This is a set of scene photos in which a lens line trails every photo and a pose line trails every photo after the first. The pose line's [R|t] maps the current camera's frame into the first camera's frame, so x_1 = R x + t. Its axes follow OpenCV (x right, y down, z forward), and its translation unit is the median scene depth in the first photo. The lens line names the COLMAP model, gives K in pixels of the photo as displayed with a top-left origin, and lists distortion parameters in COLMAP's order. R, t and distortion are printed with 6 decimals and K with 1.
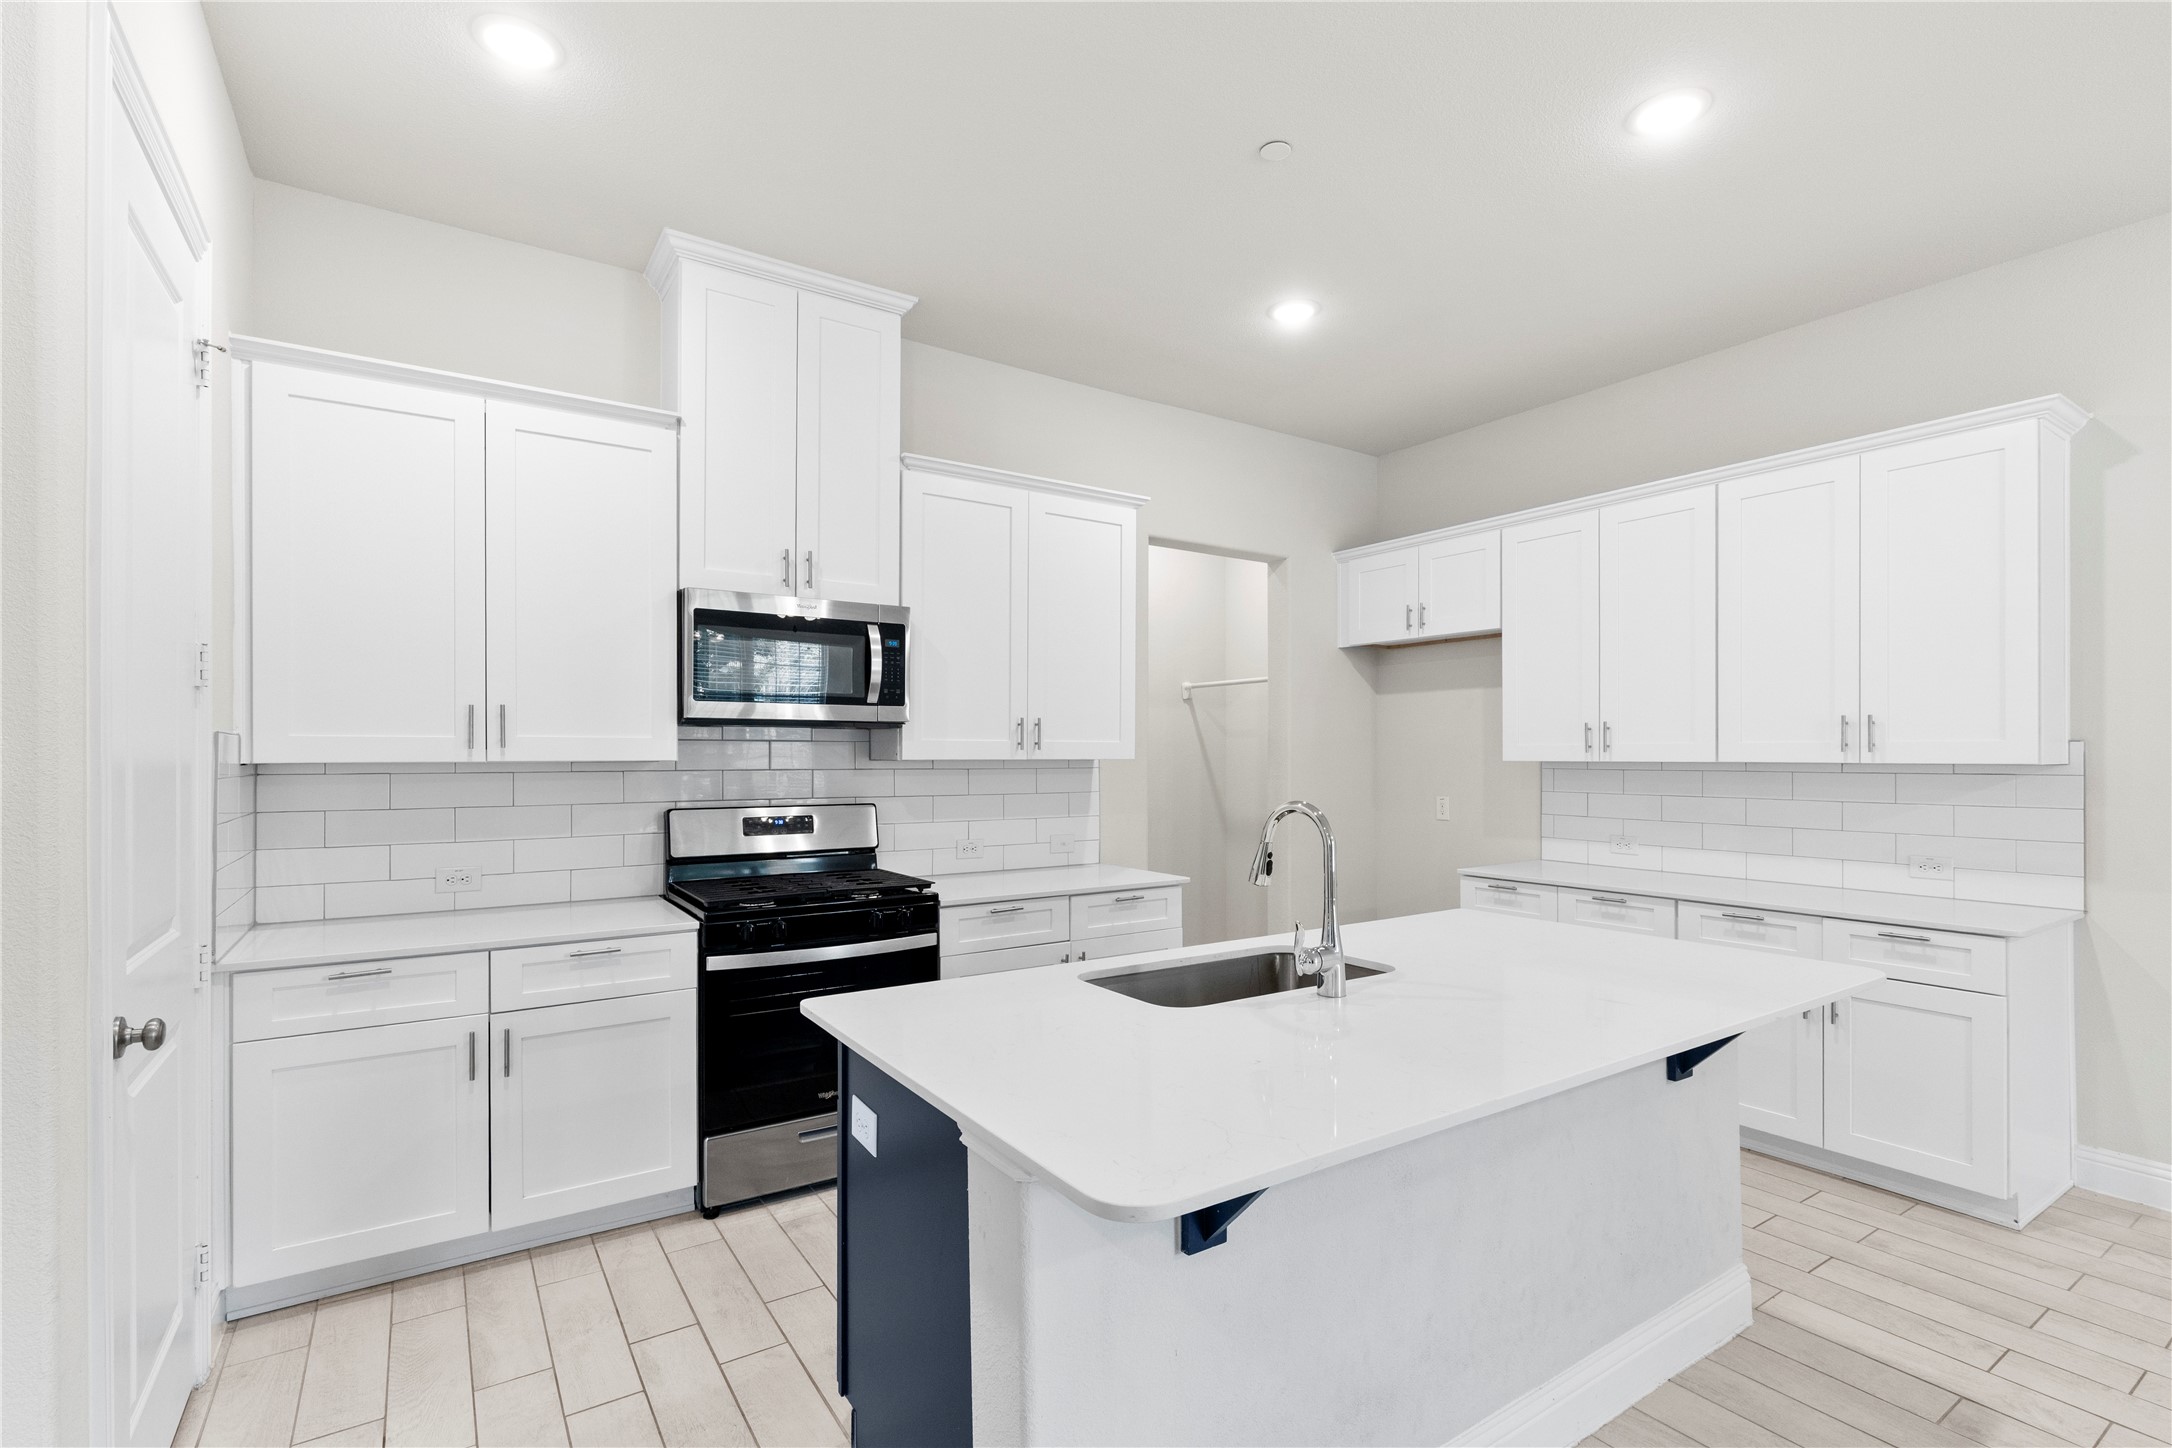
lens RADIAL K [[984.8, 0, 1092.9], [0, 984.8, 756.5], [0, 0, 1]] dist [0.002014, 0.000396]
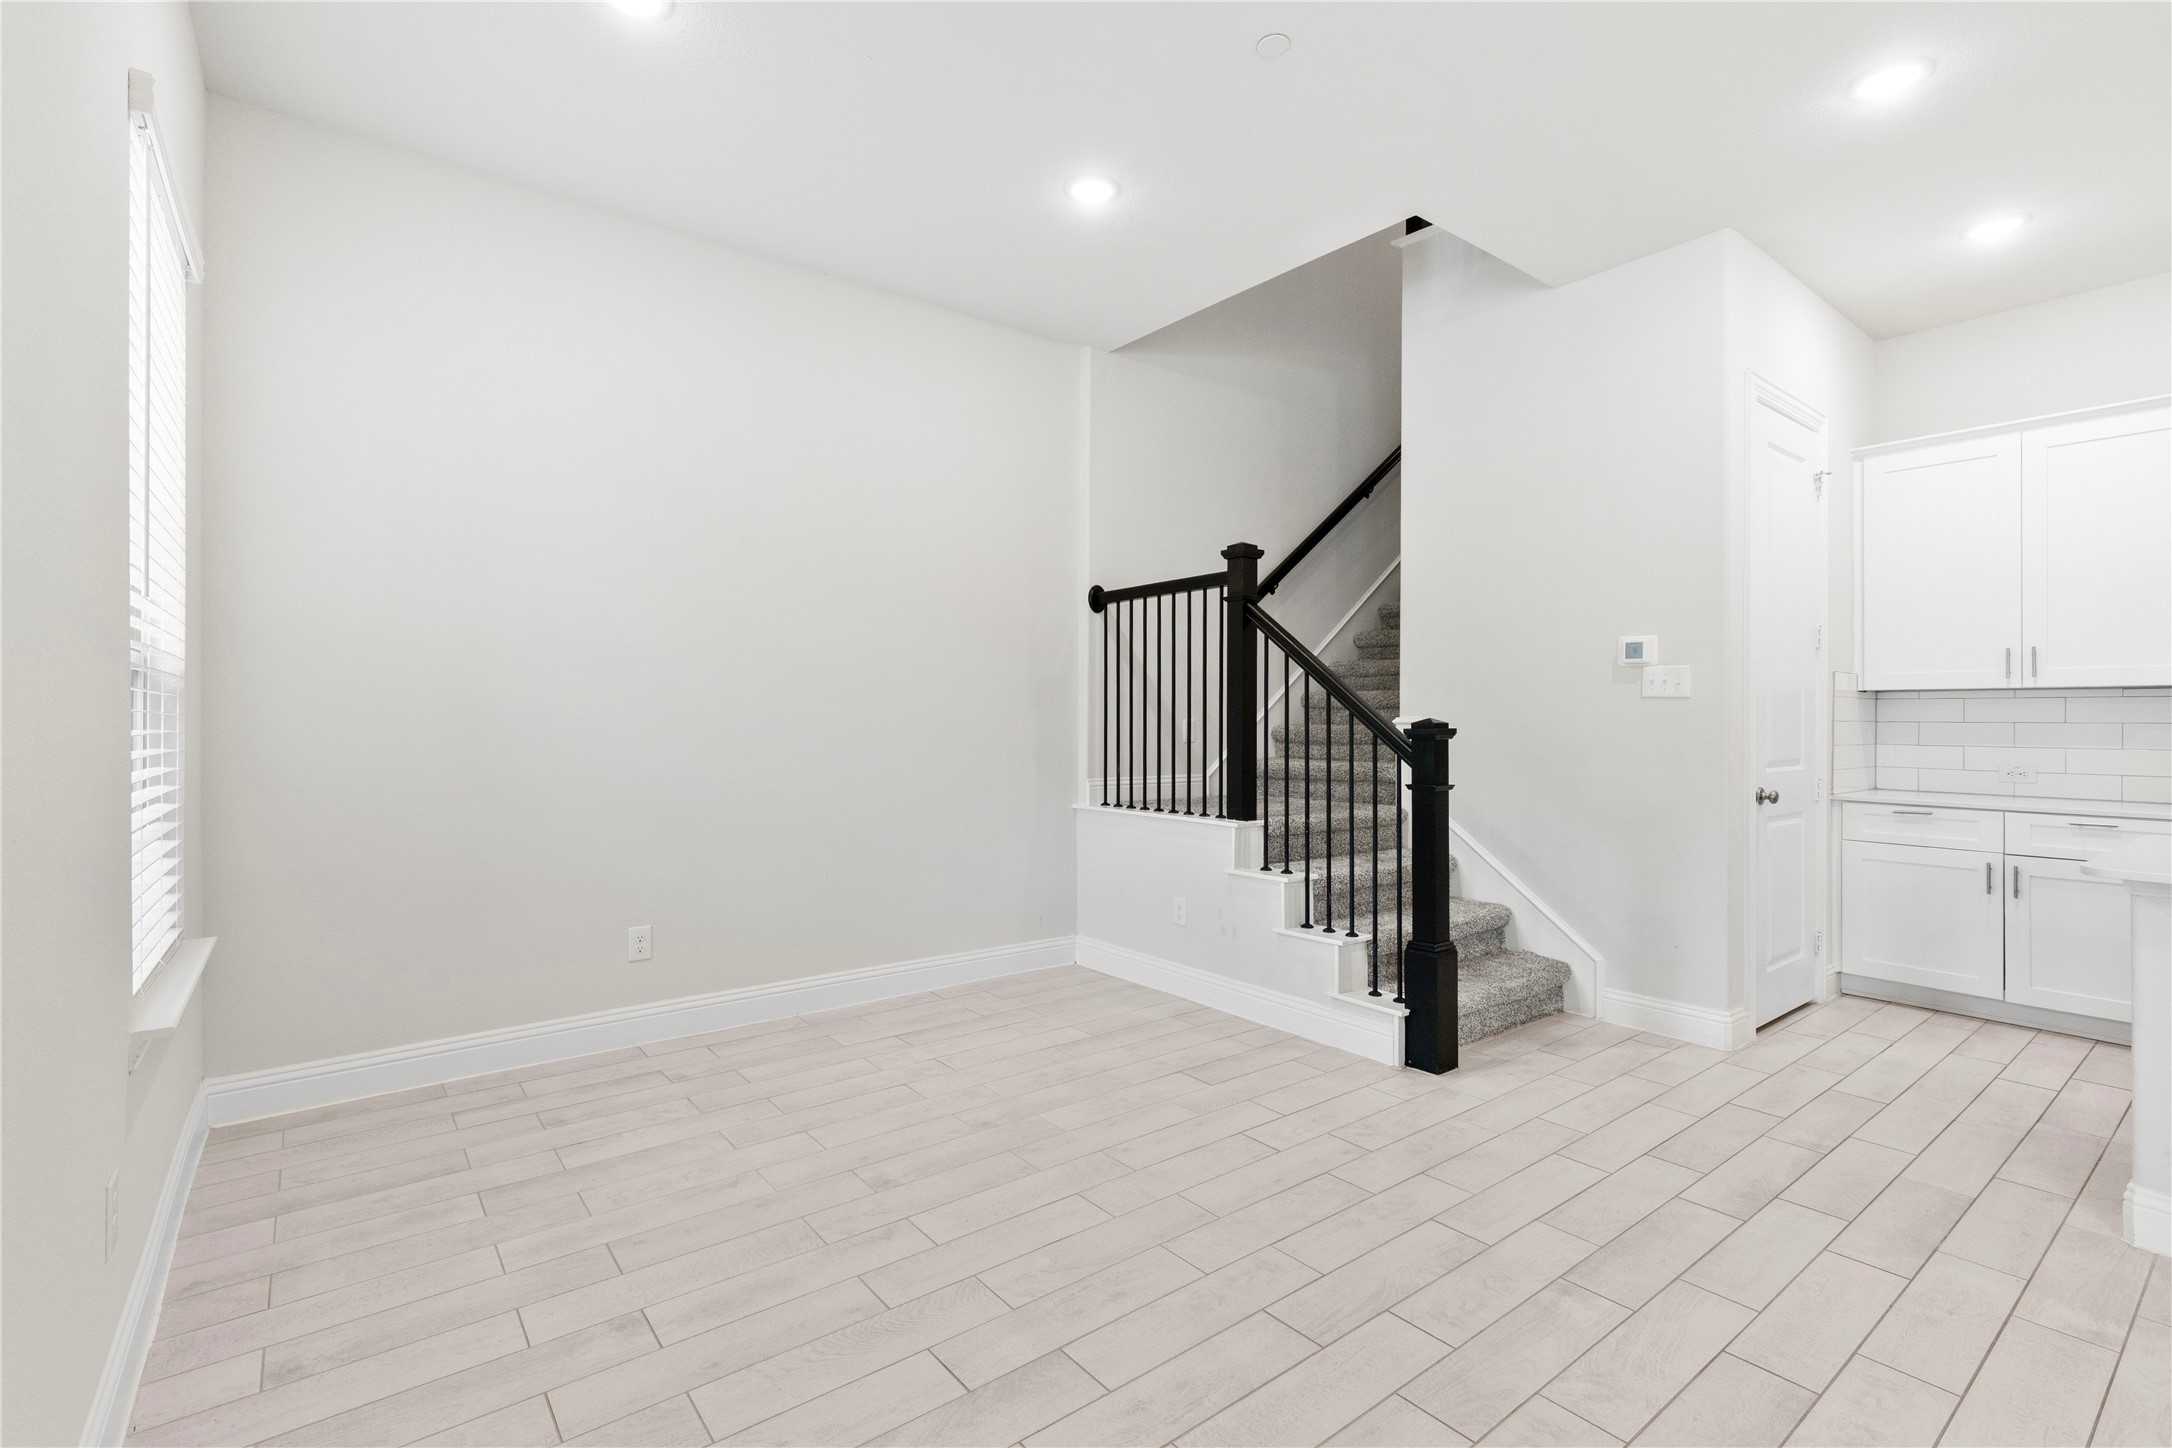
lens RADIAL K [[984.8, 0, 1067.7], [0, 984.8, 711.4], [0, 0, 1]] dist [0.002014, 0.000396]
pose [[0.064166, -0.006265, -0.997920, 0.589735], [-0.009302, 0.999933, -0.006876, 0.051941], [0.997896, 0.009724, 0.064103, -0.381450]]
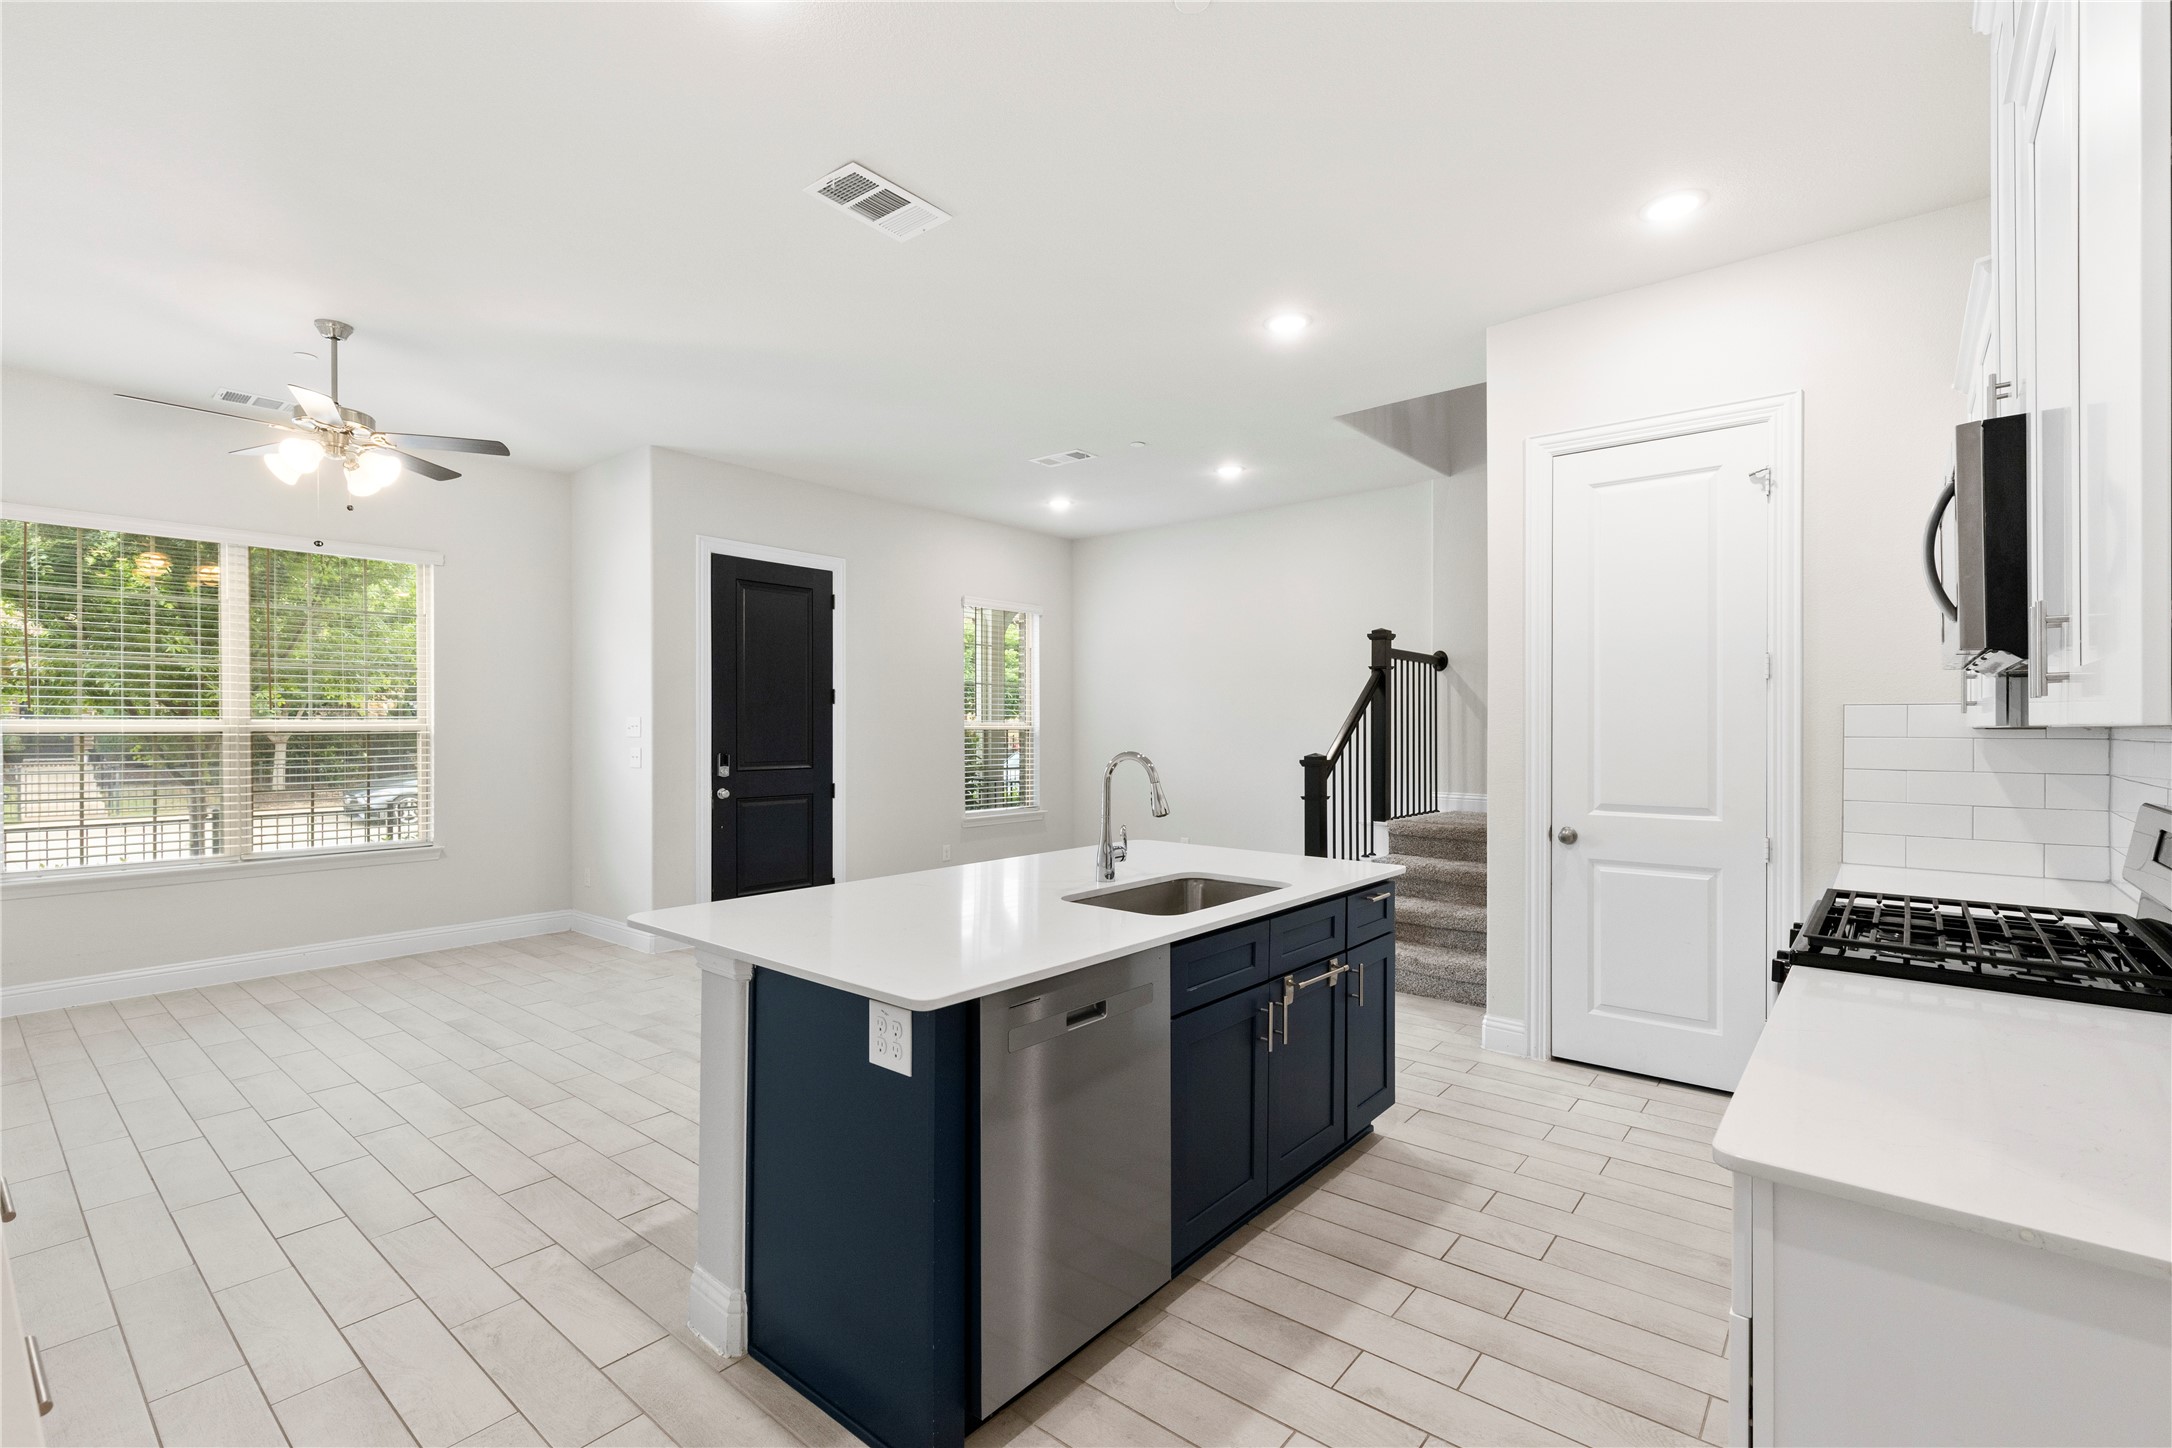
lens RADIAL K [[984.8, 0, 1084.3], [0, 984.8, 726.5], [0, 0, 1]] dist [0.002014, 0.000396]
pose [[-0.960720, -0.000374, -0.277519, 0.391547], [-0.002050, 0.999981, 0.005750, 0.000747], [0.277512, 0.006093, -0.960703, 1.383340]]
